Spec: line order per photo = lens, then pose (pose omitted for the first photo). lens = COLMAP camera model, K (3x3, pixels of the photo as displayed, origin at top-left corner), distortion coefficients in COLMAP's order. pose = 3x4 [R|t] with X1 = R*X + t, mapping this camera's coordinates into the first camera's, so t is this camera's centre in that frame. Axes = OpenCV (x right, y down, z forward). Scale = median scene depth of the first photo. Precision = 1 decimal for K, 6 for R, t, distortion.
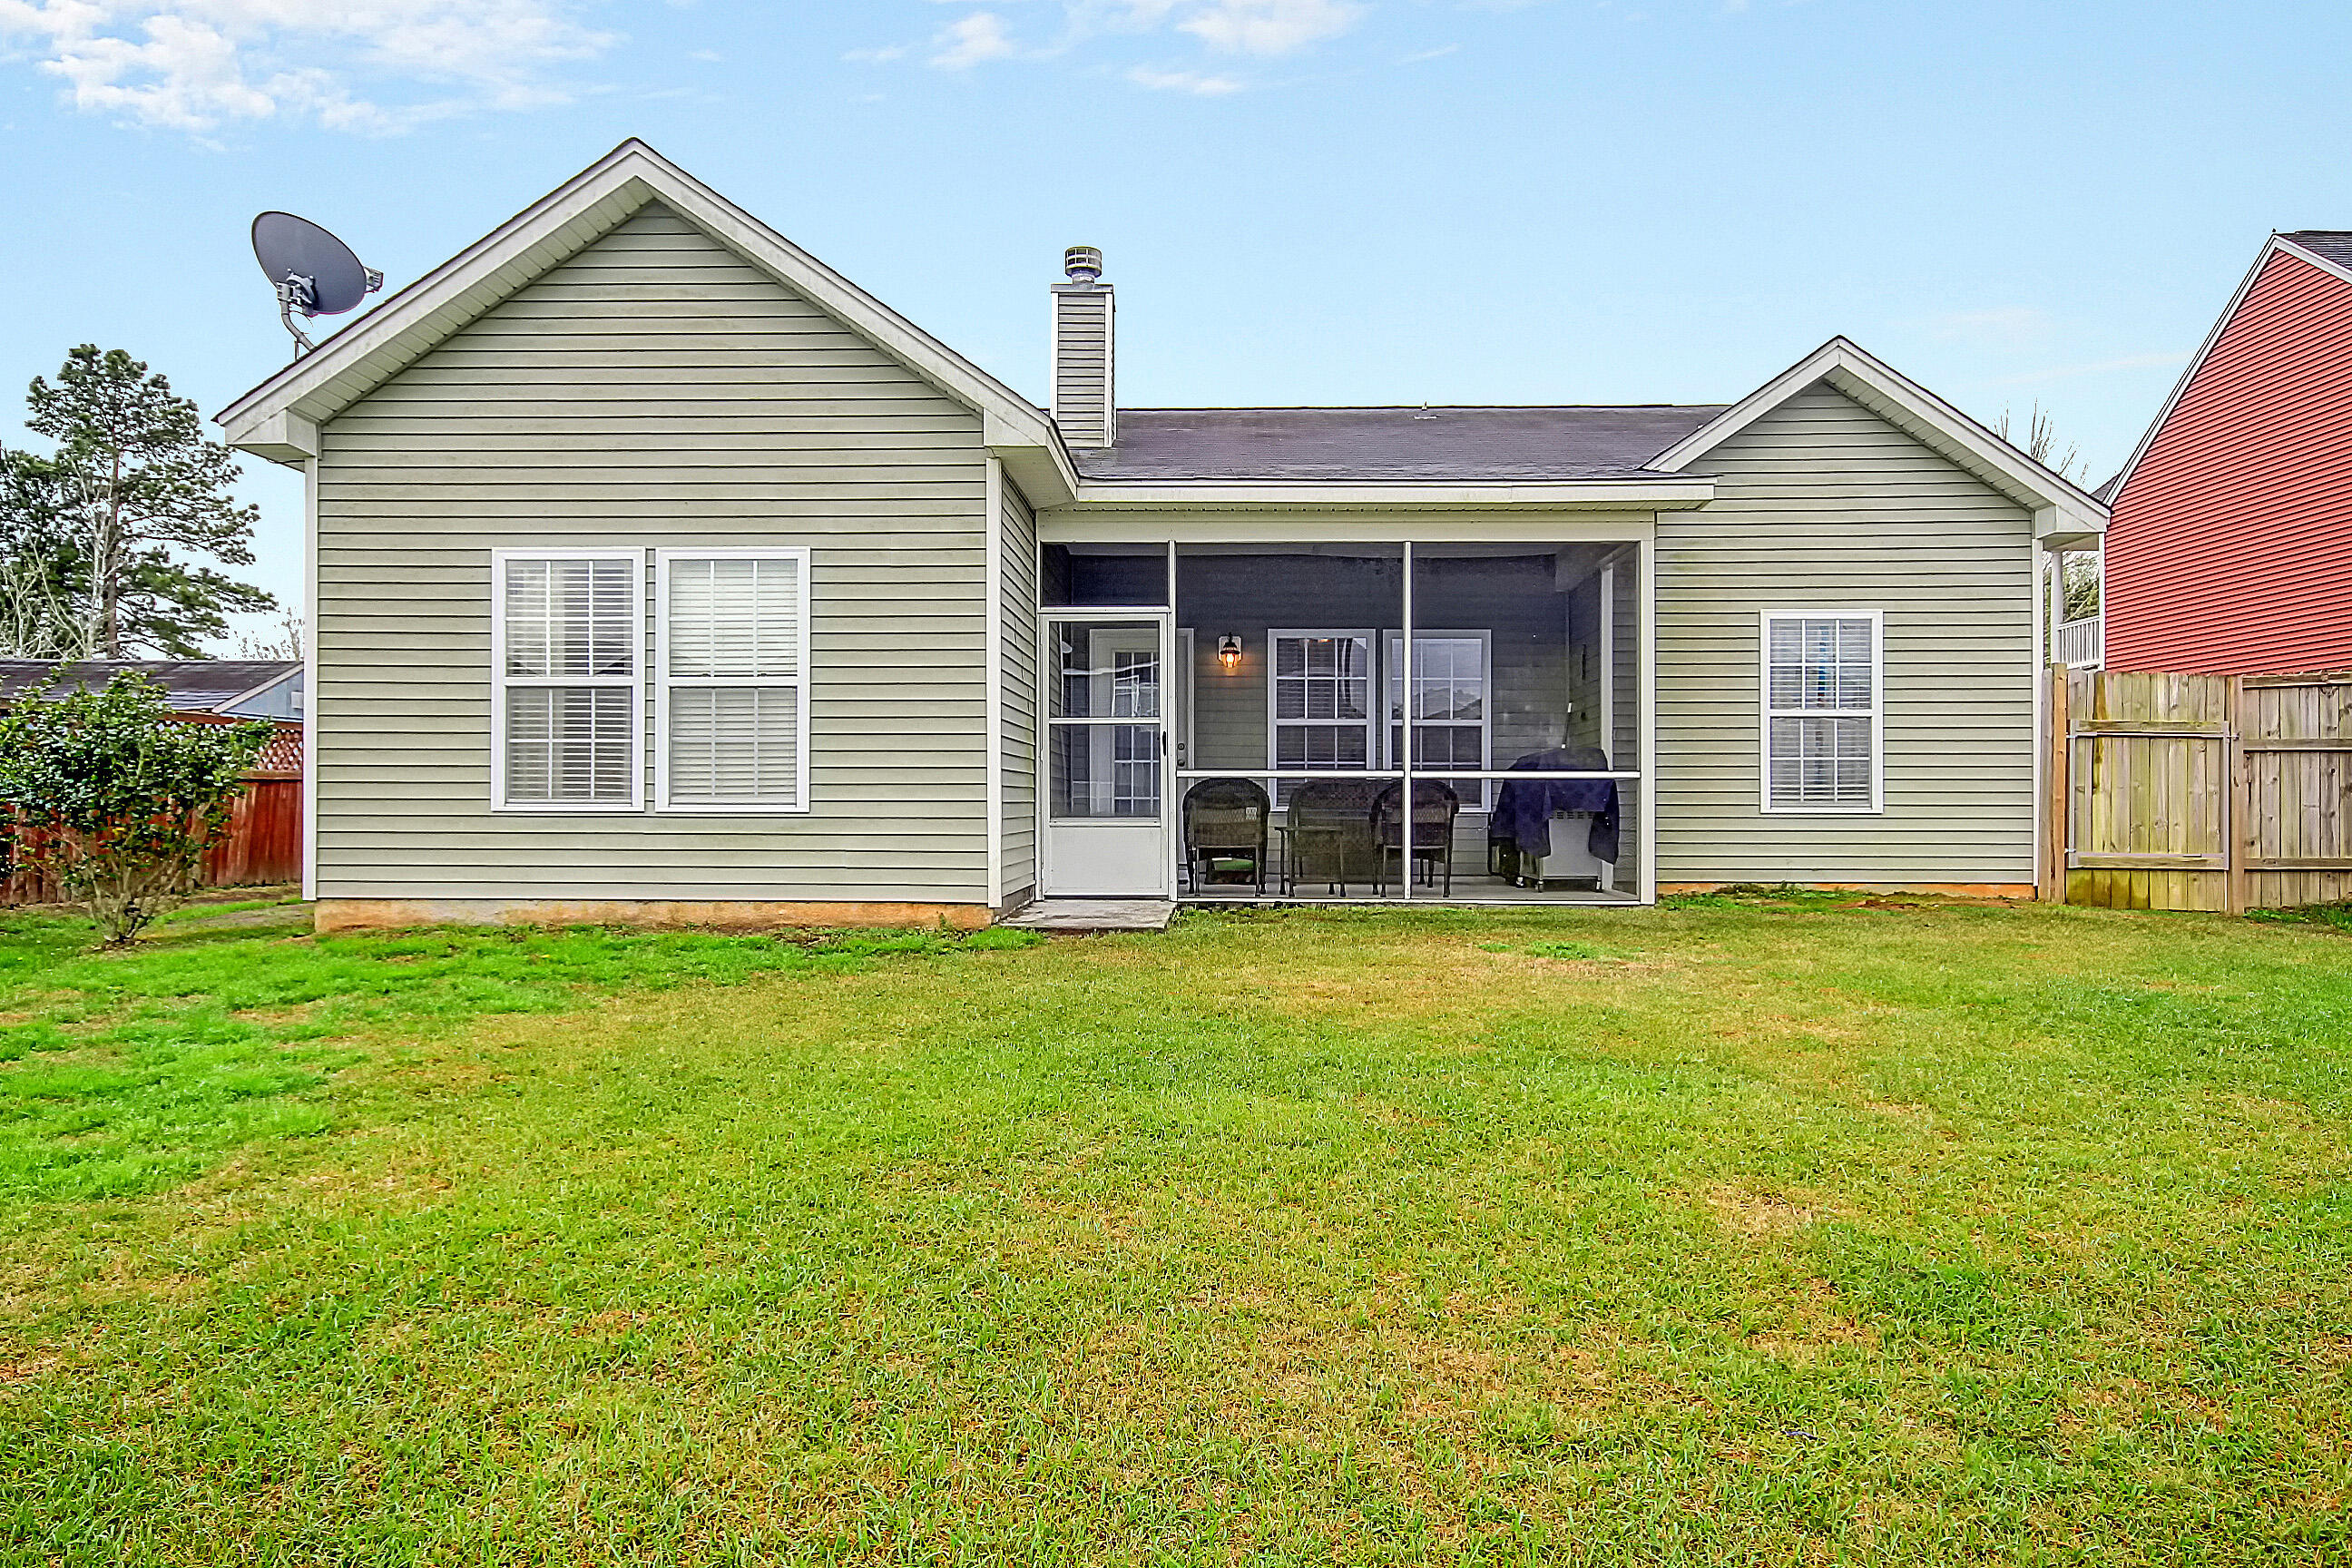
lens RADIAL K [[1507.7, 0, 1172.3], [0, 1507.7, 822.6], [0, 0, 1]] dist [0.010848, -0.000130]
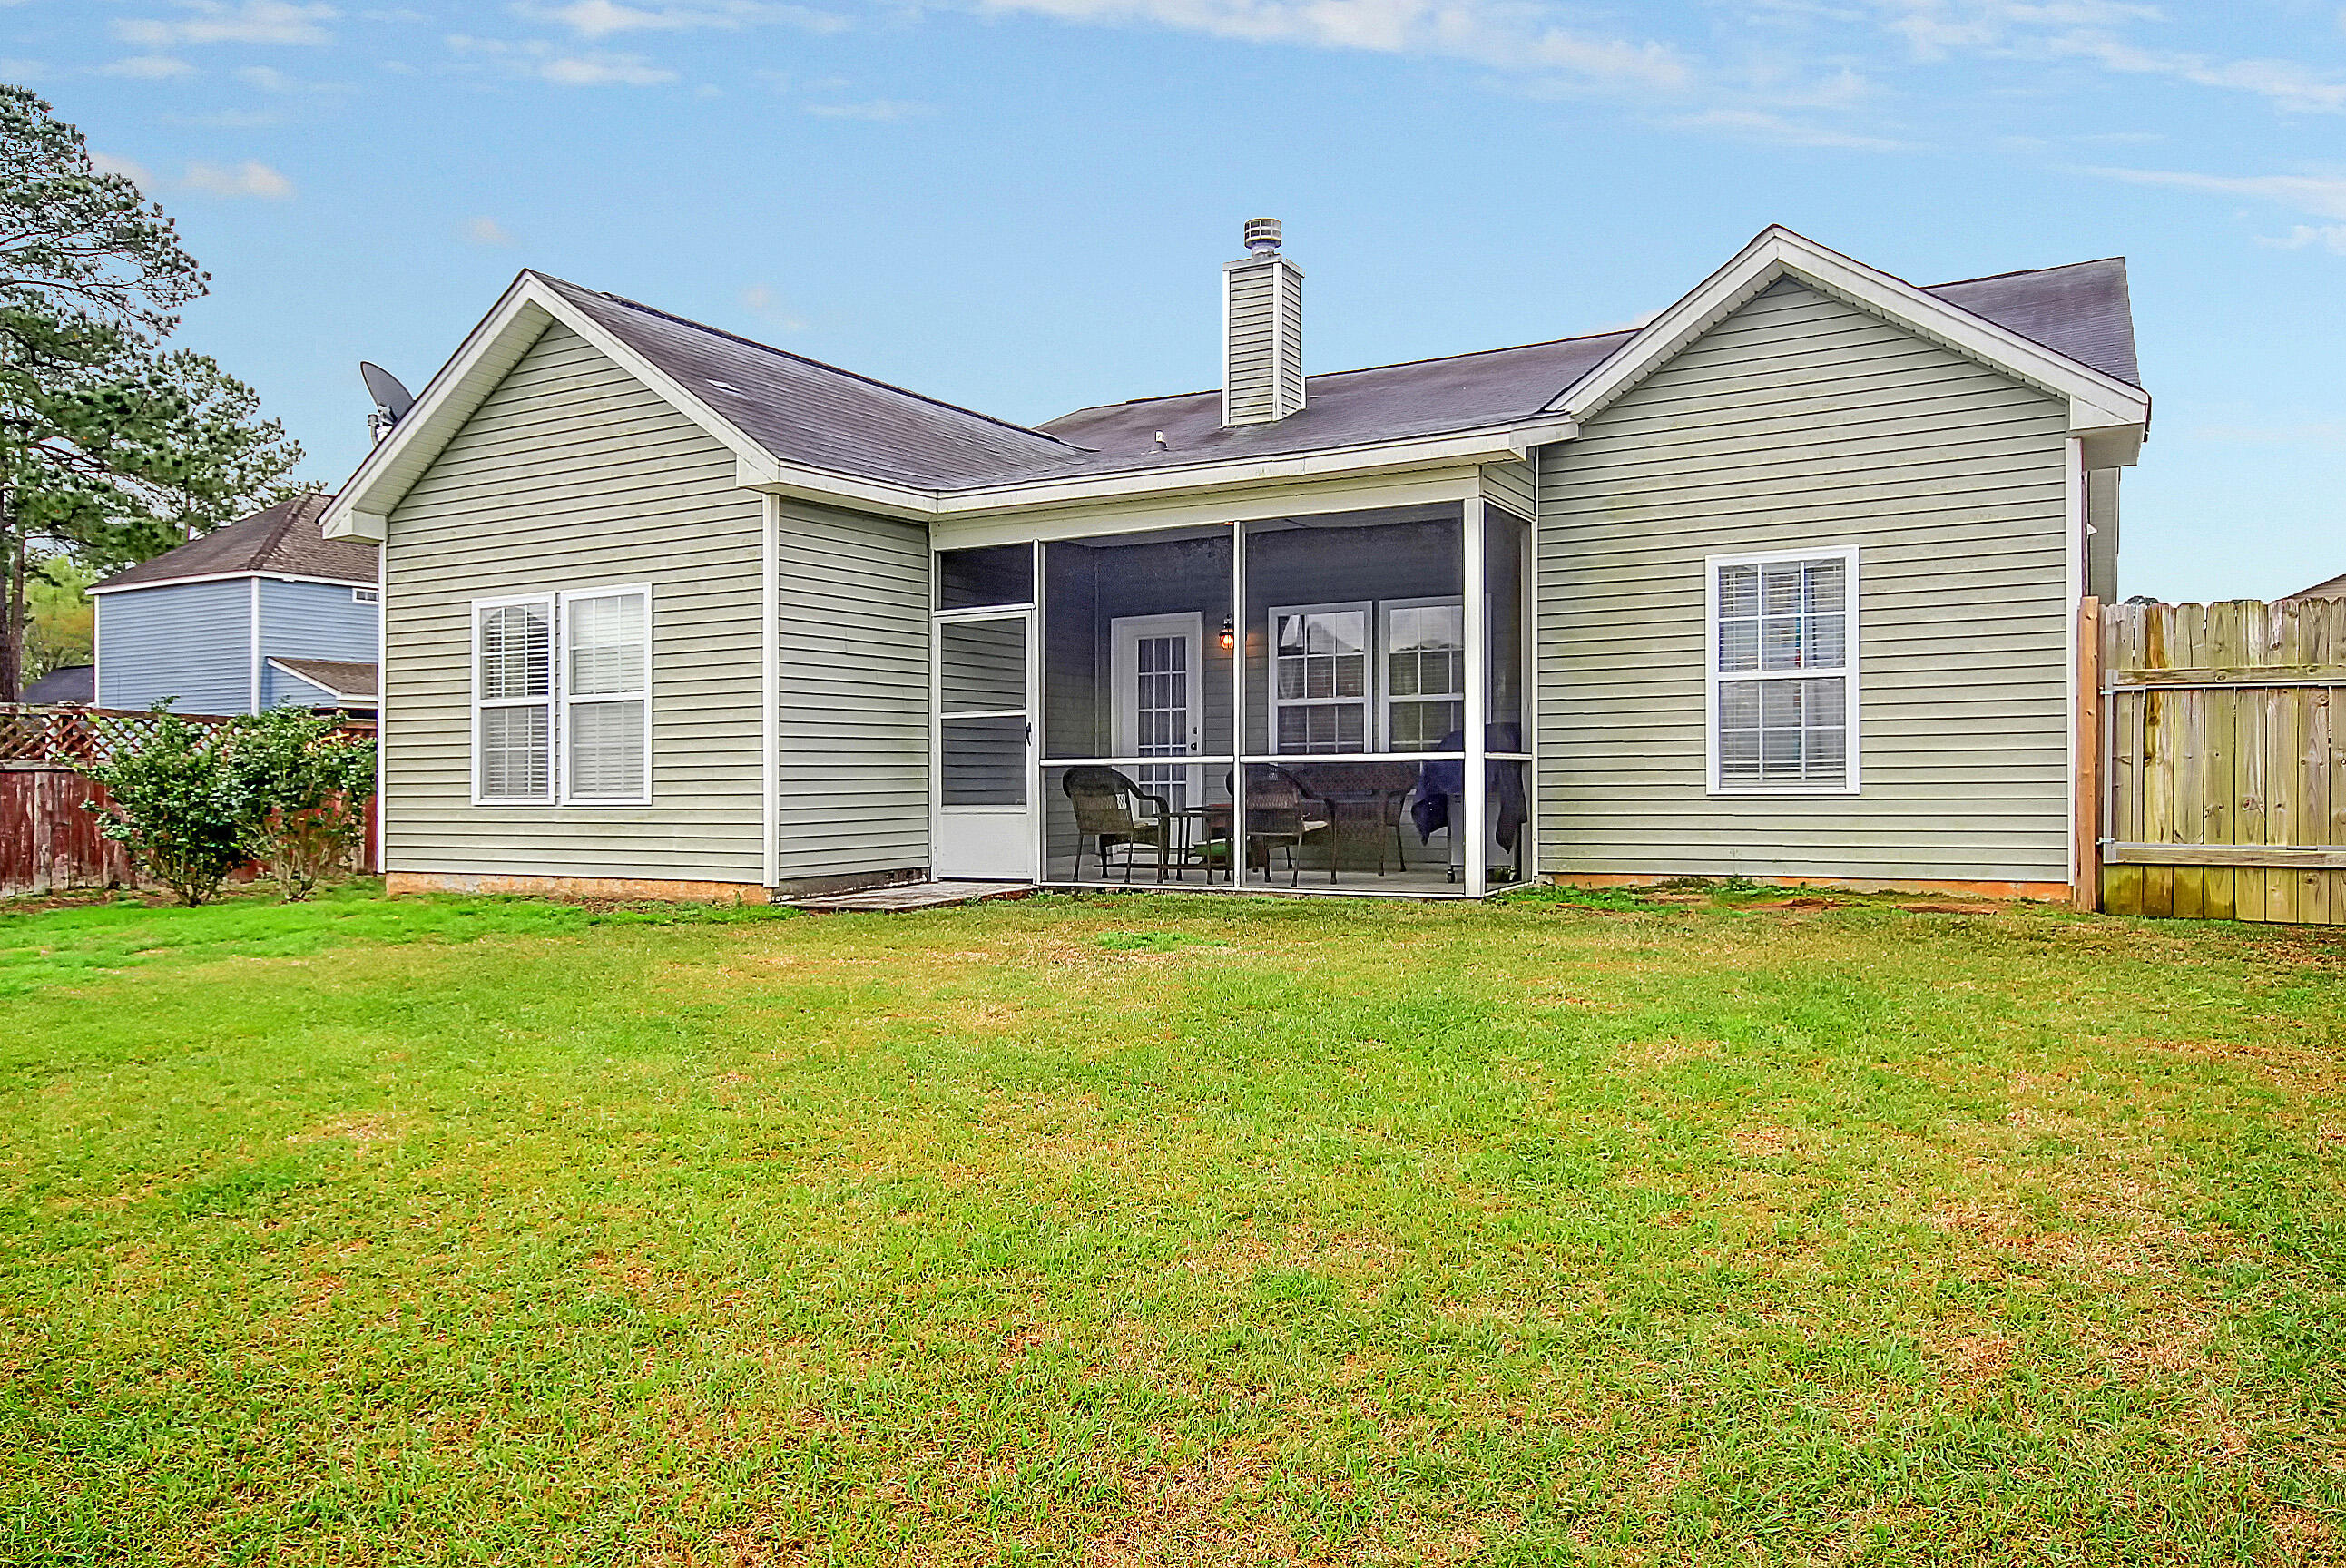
lens RADIAL K [[1642.9, 0, 1131.0], [0, 1642.9, 781.8], [0, 0, 1]] dist [0.006530, 0.002945]
pose [[0.879817, -0.011746, -0.475167, 0.600036], [0.008356, 0.999922, -0.009245, -0.008359], [0.475239, 0.004164, 0.879847, 0.031196]]
